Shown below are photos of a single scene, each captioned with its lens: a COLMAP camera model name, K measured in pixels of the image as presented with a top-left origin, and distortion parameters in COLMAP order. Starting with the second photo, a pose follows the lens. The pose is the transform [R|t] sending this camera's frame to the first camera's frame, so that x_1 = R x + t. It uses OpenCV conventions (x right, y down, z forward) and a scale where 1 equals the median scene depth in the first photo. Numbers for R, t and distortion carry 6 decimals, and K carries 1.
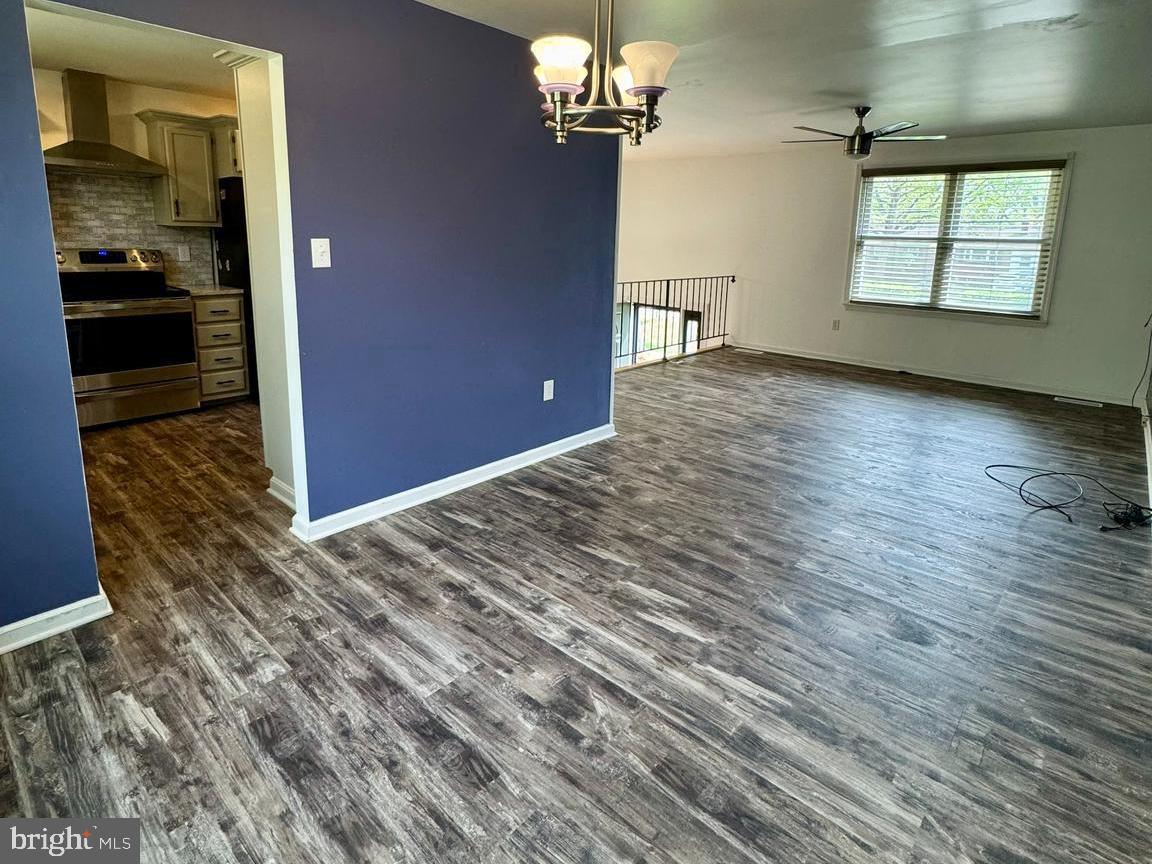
lens RADIAL K [[608.2, 0, 576.3], [0, 608.2, 347.1], [0, 0, 1]] dist [-0.008843, 0.003827]
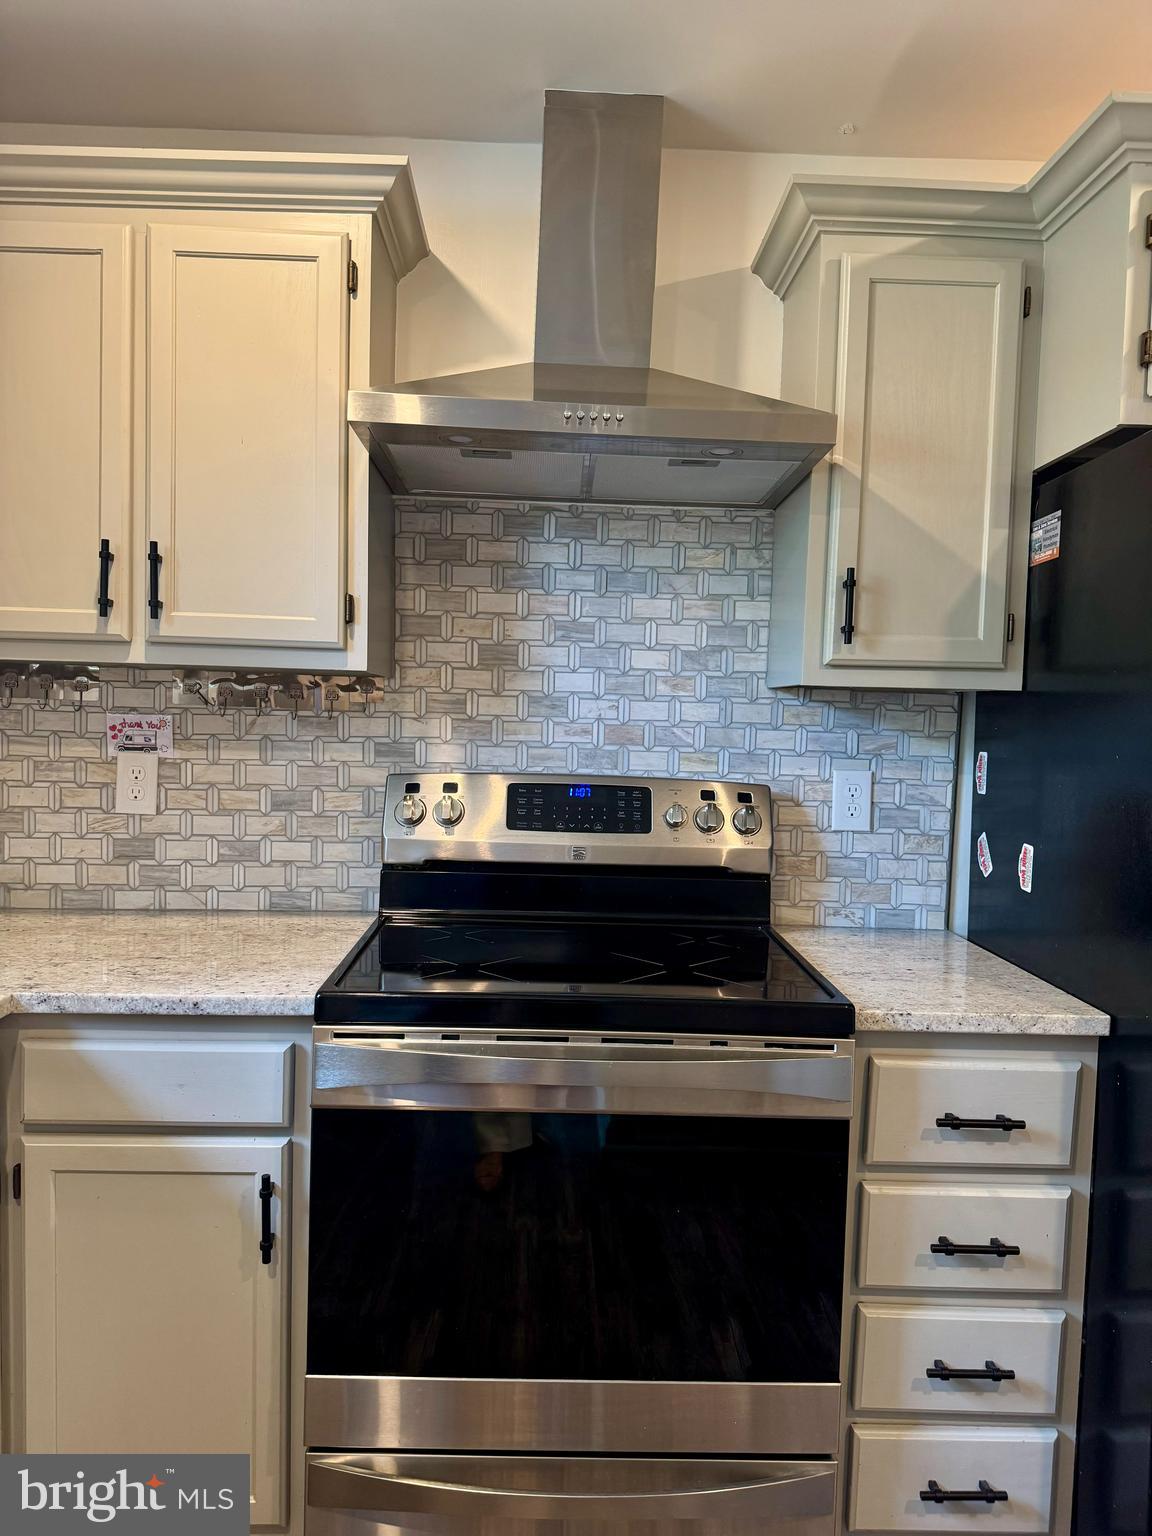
lens RADIAL K [[1087.1, 0, 557.0], [0, 1087.1, 779.2], [0, 0, 1]] dist [0.037454, -0.046897]
pose [[0.673821, 0.036003, -0.738017, -0.430099], [-0.142971, 0.986289, -0.082421, -0.117436], [0.724931, 0.161052, 0.669729, 0.659929]]
